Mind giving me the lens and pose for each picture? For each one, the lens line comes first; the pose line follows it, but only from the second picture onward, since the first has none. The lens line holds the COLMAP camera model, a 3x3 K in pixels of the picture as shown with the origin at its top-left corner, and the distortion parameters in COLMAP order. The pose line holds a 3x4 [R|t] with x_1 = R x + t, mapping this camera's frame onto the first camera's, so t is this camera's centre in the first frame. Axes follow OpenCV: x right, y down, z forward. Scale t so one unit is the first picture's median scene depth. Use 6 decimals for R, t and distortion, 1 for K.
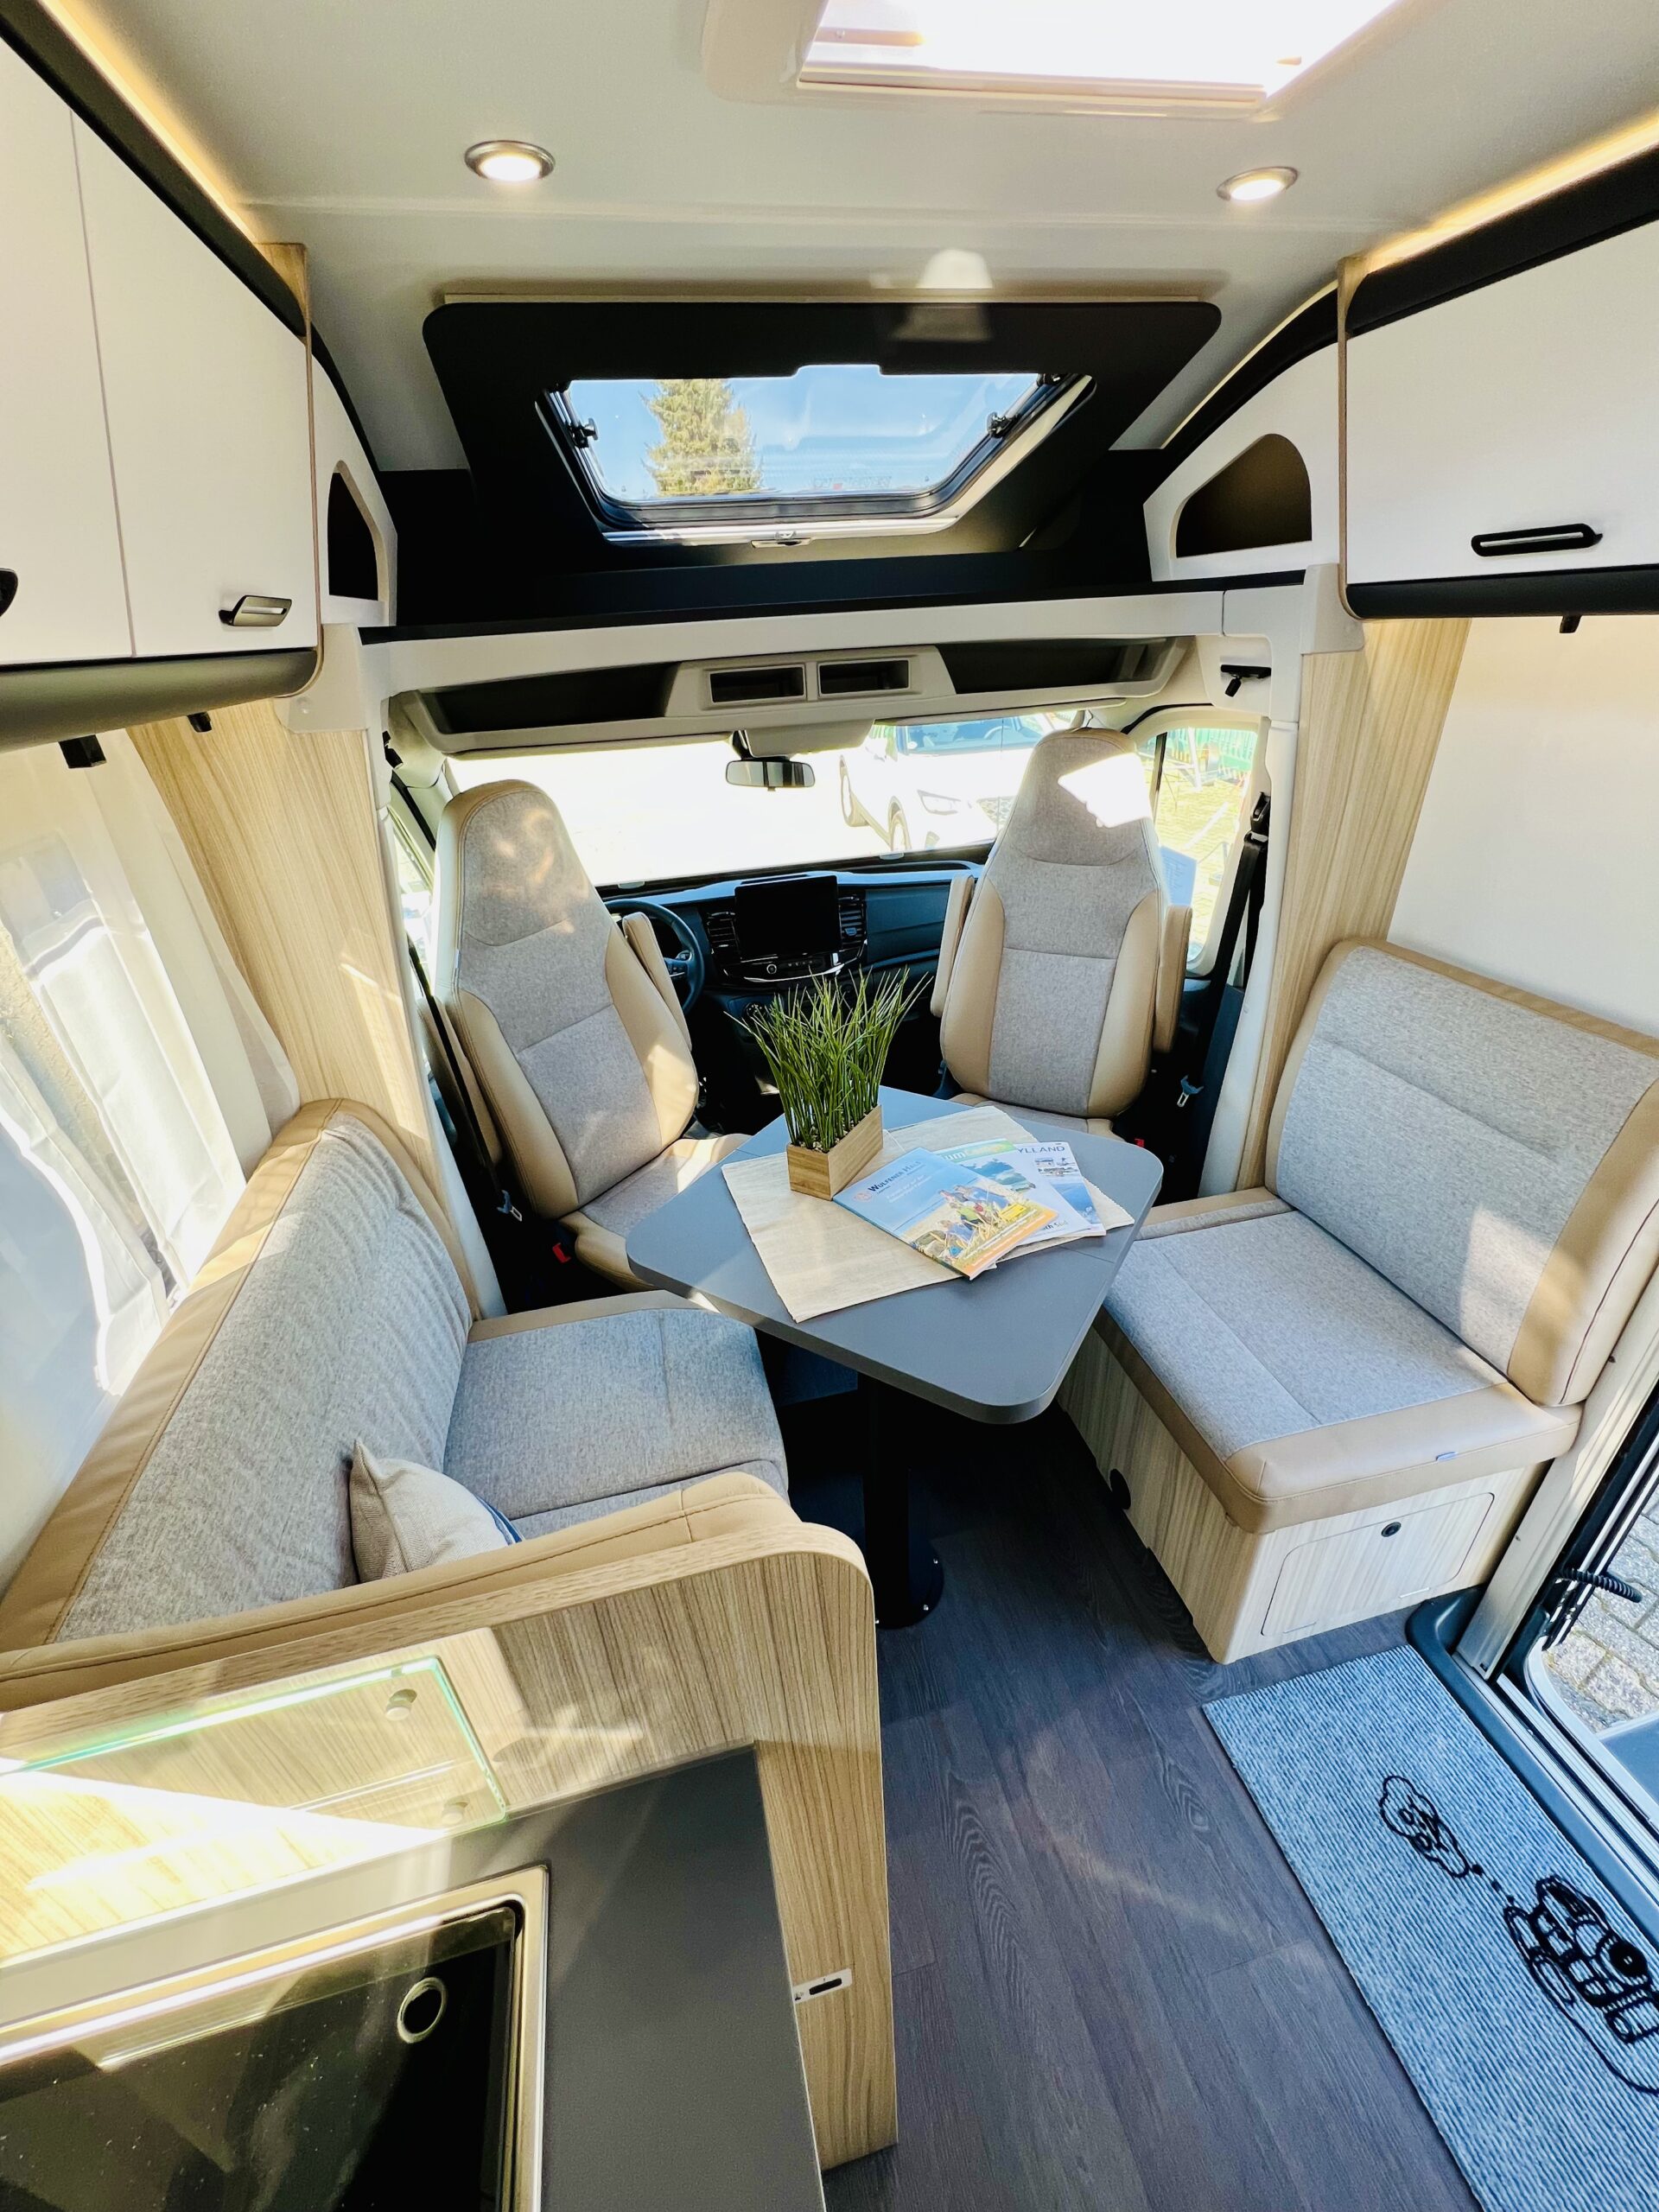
lens RADIAL K [[892.6, 0, 829.5], [0, 892.6, 1106.0], [0, 0, 1]] dist [0.000637, 0.000151]
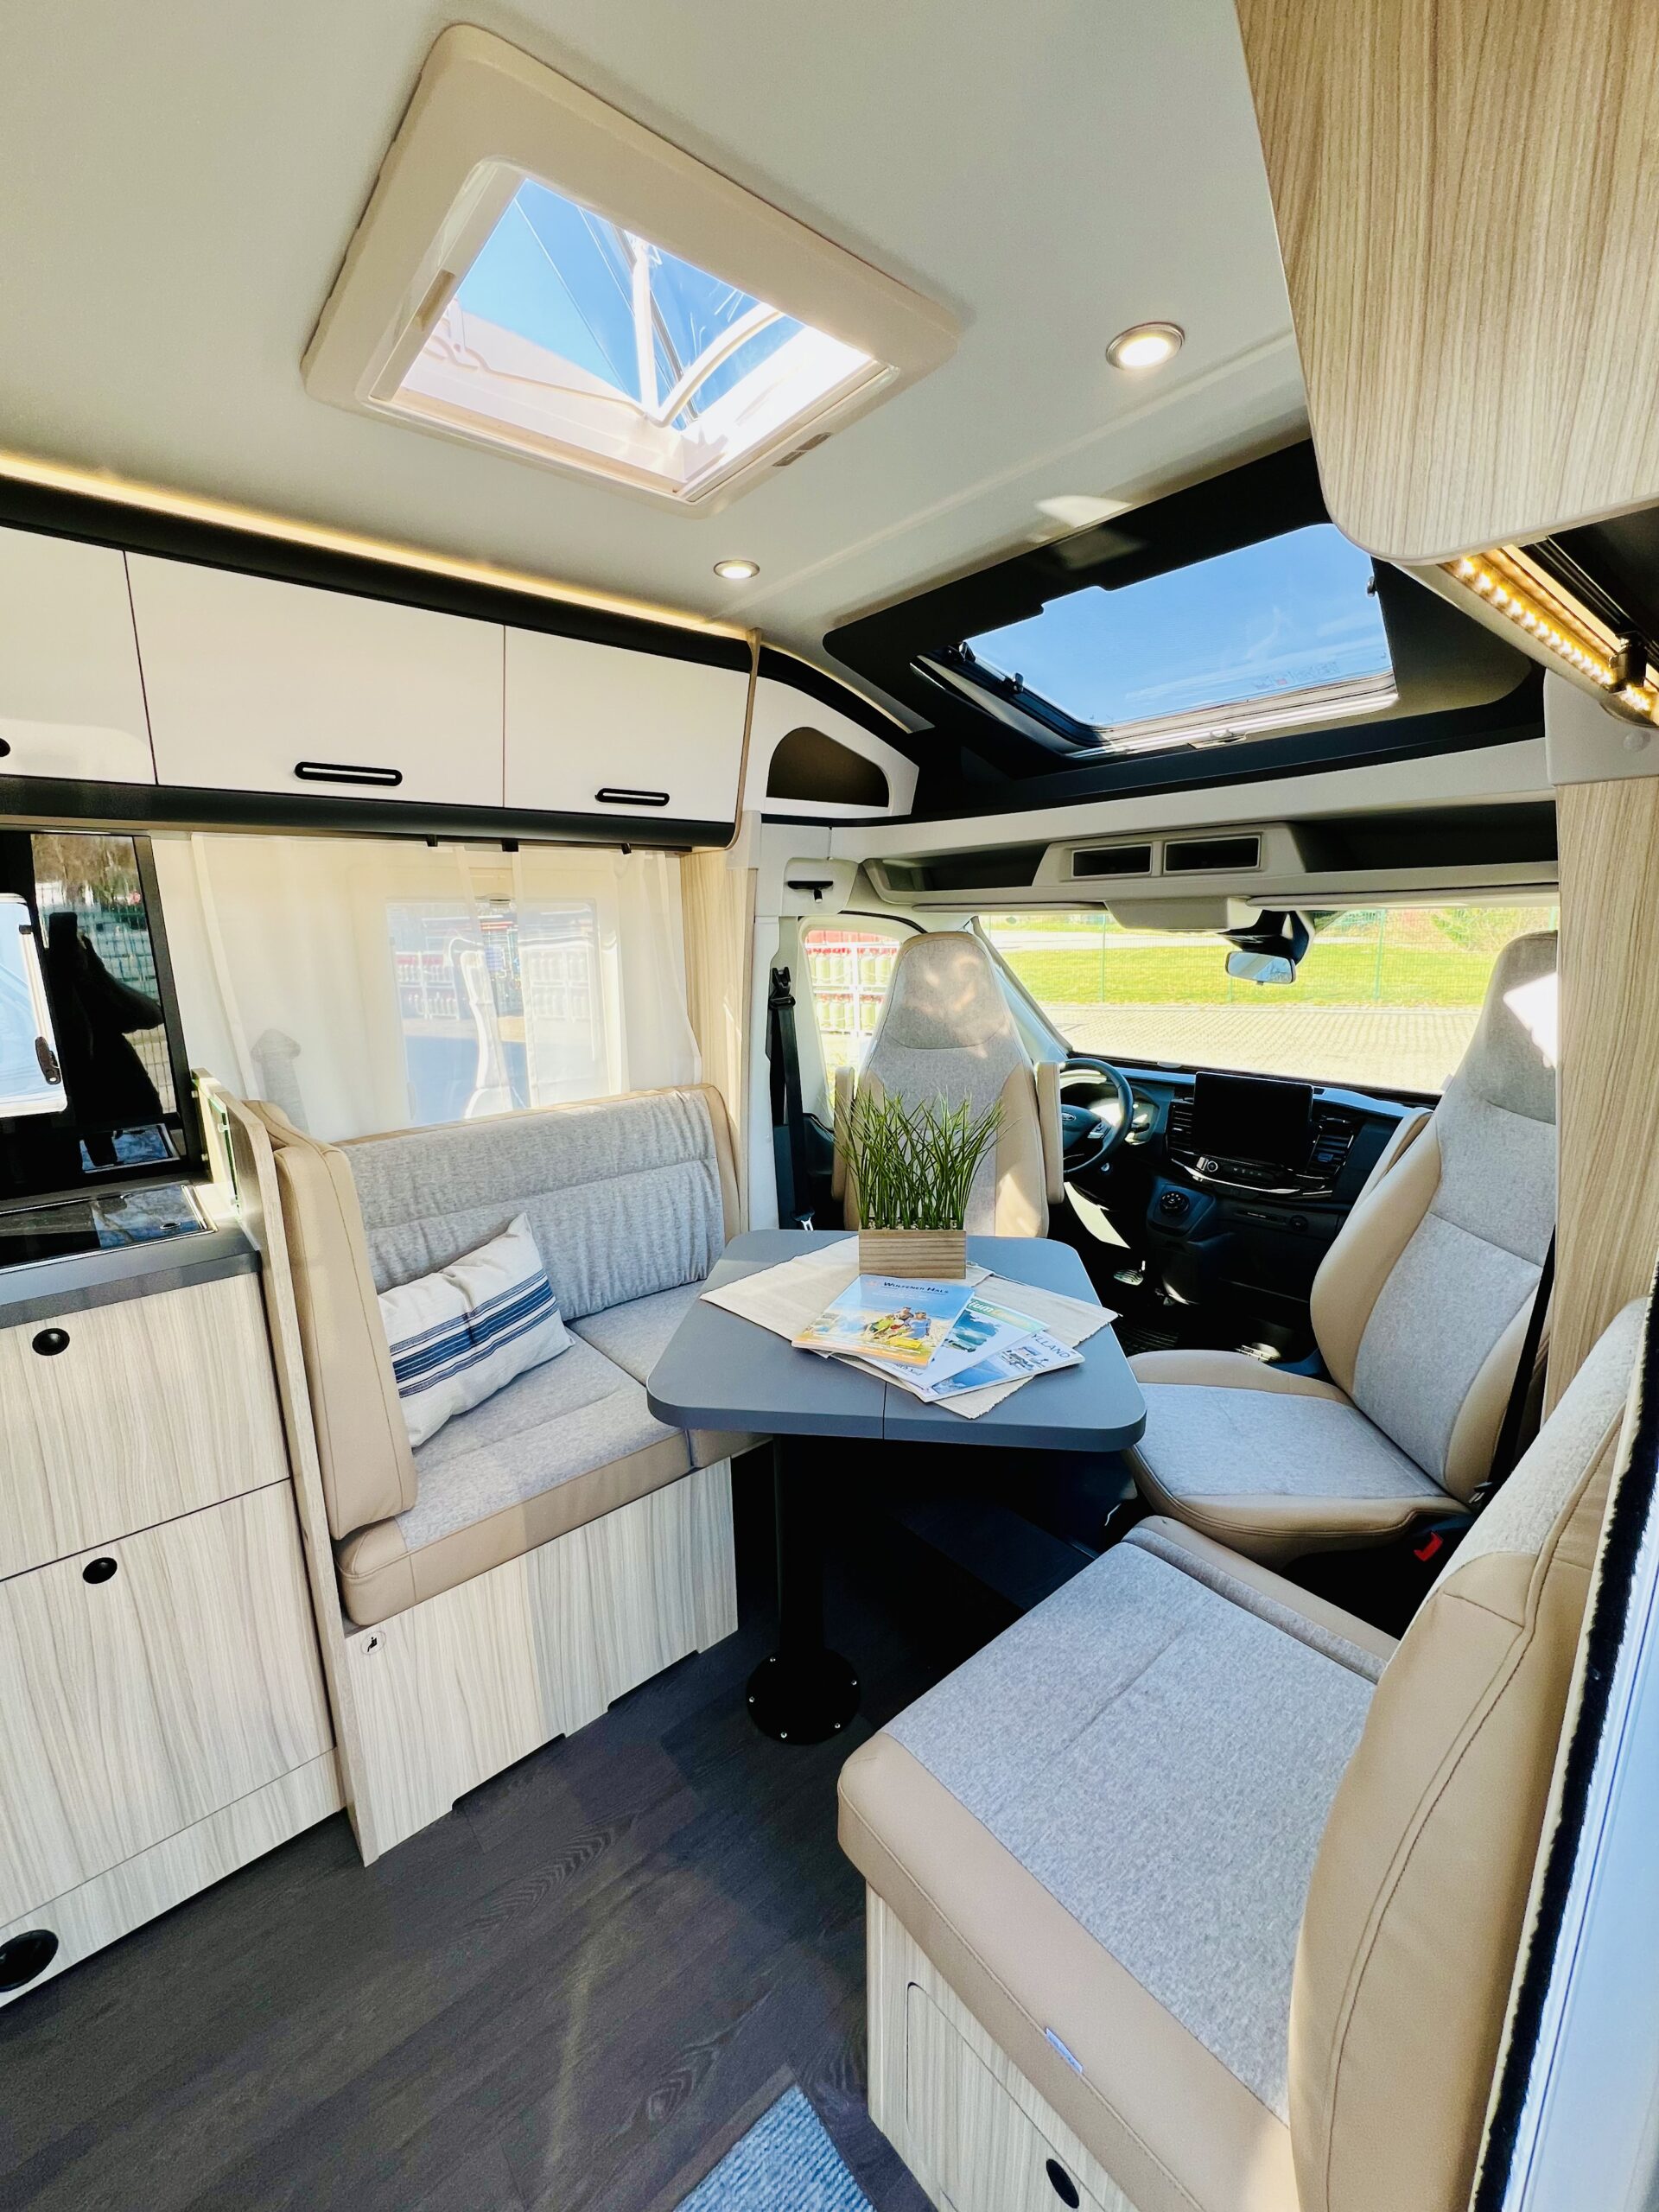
lens RADIAL K [[886.6, 0, 829.5], [0, 886.6, 1106.0], [0, 0, 1]] dist [-0.001491, -0.000568]
pose [[0.448045, 0.225745, -0.865040, 0.758822], [-0.434245, 0.900738, 0.010145, -0.067835], [0.781465, 0.371093, 0.501600, 0.303873]]
